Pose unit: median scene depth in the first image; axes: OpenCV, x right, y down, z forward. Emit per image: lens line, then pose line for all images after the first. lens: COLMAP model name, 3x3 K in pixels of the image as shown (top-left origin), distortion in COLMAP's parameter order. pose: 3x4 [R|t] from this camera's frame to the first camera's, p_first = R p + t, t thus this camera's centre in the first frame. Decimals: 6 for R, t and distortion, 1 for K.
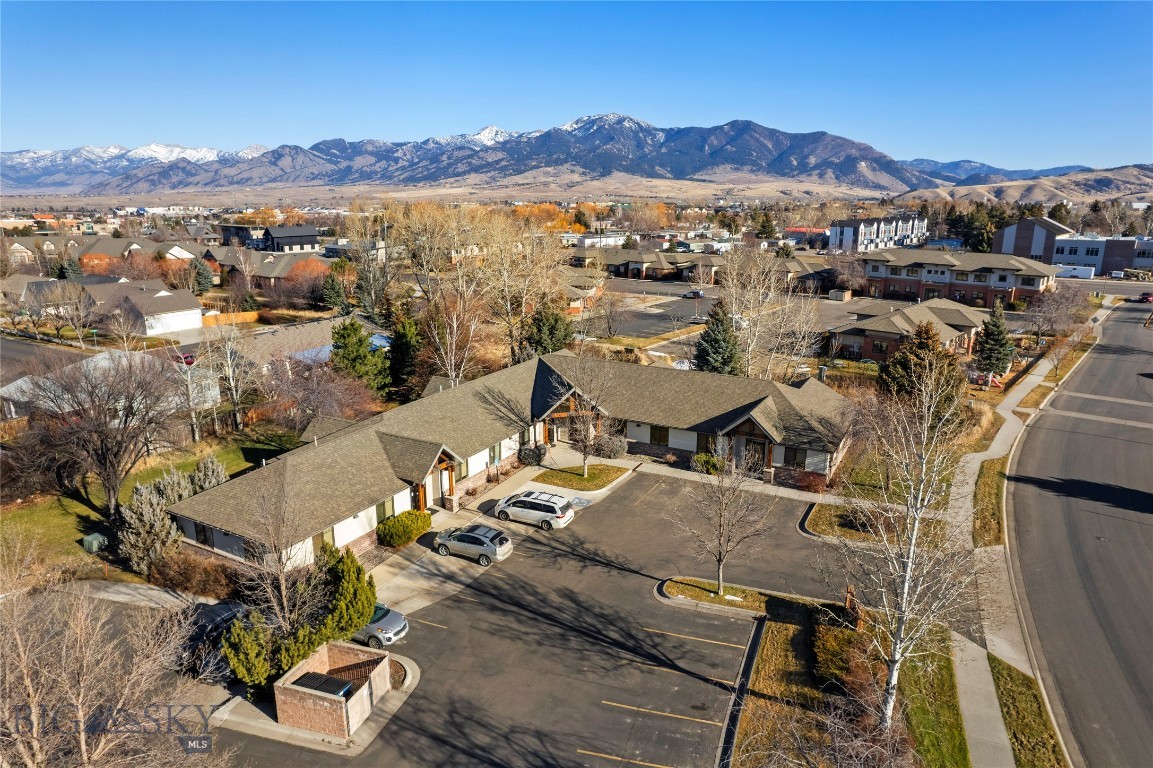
lens RADIAL K [[738.4, 0, 578.5], [0, 738.4, 390.2], [0, 0, 1]] dist [-0.041634, 0.019607]
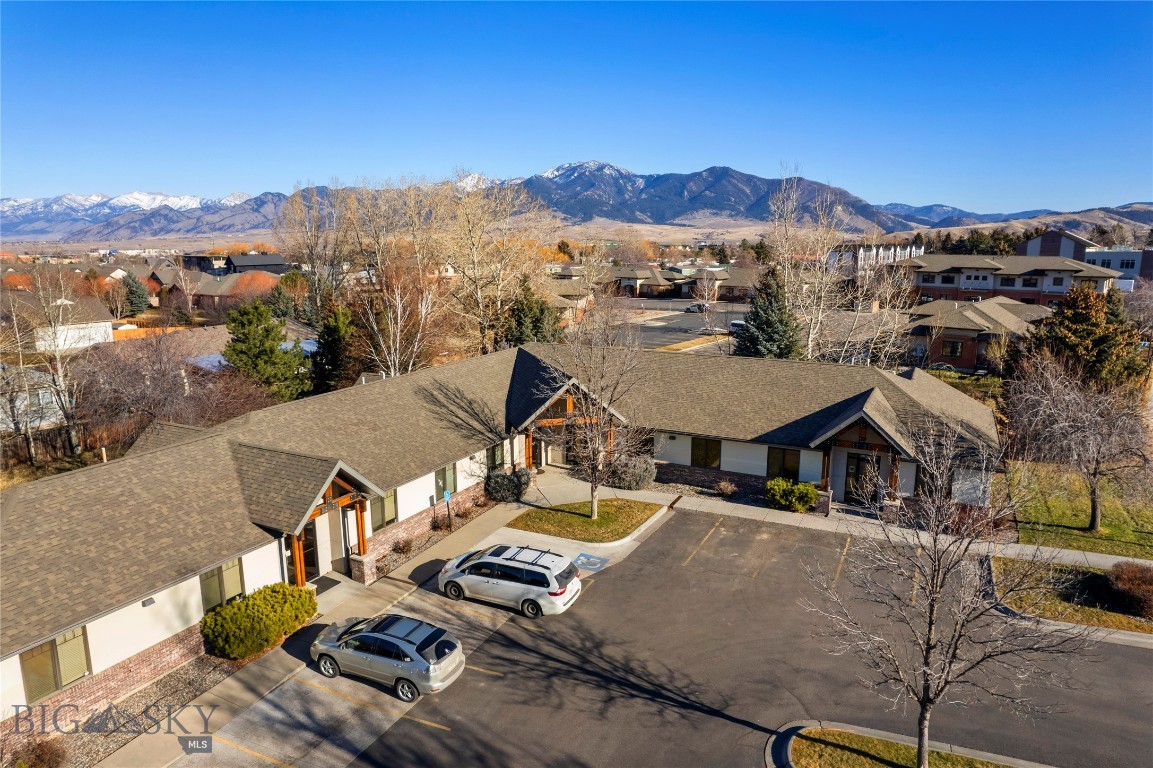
lens RADIAL K [[738.4, 0, 575.9], [0, 738.4, 381.1], [0, 0, 1]] dist [-0.041634, 0.019607]
pose [[0.999759, -0.009795, 0.019670, -0.016466], [0.011191, 0.997331, -0.072145, 0.047371], [-0.018911, 0.072348, 0.997200, 0.379937]]
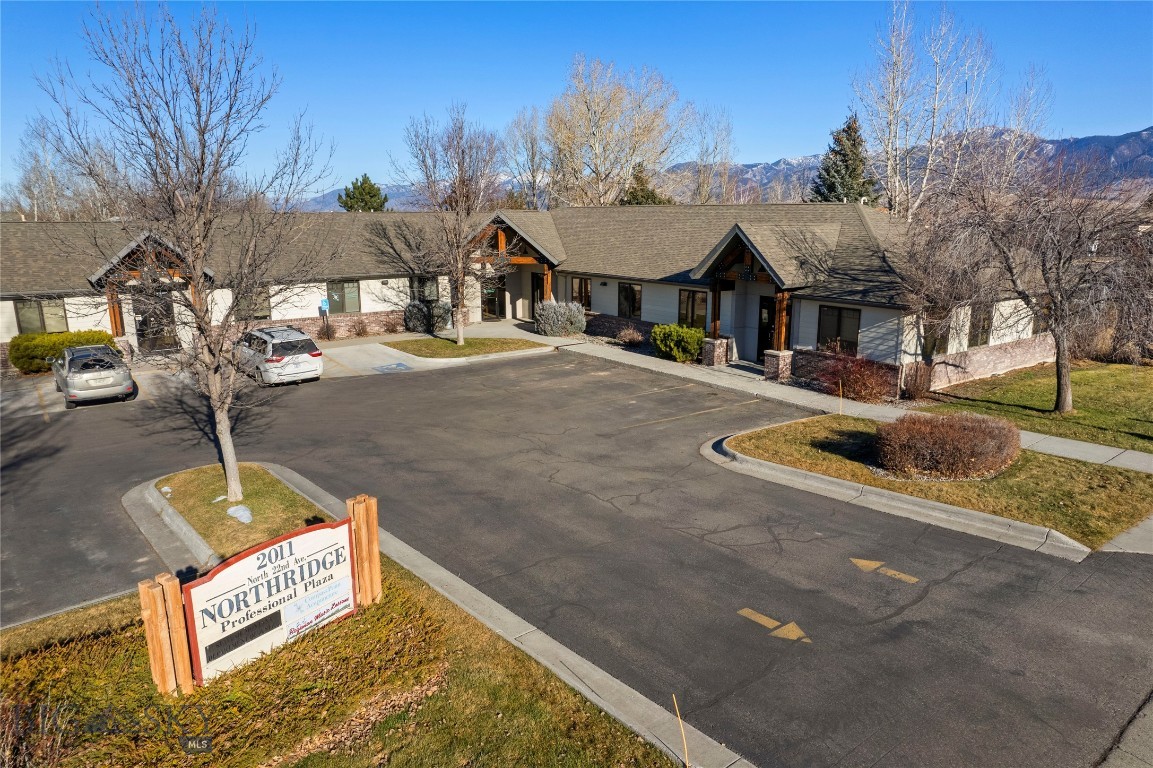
lens RADIAL K [[738.4, 0, 578.0], [0, 738.4, 384.6], [0, 0, 1]] dist [-0.041634, 0.019607]
pose [[0.897896, 0.090967, -0.430705, 0.339332], [-0.107390, 0.994120, -0.013914, 0.145000], [0.426907, 0.058747, 0.902385, 0.519271]]
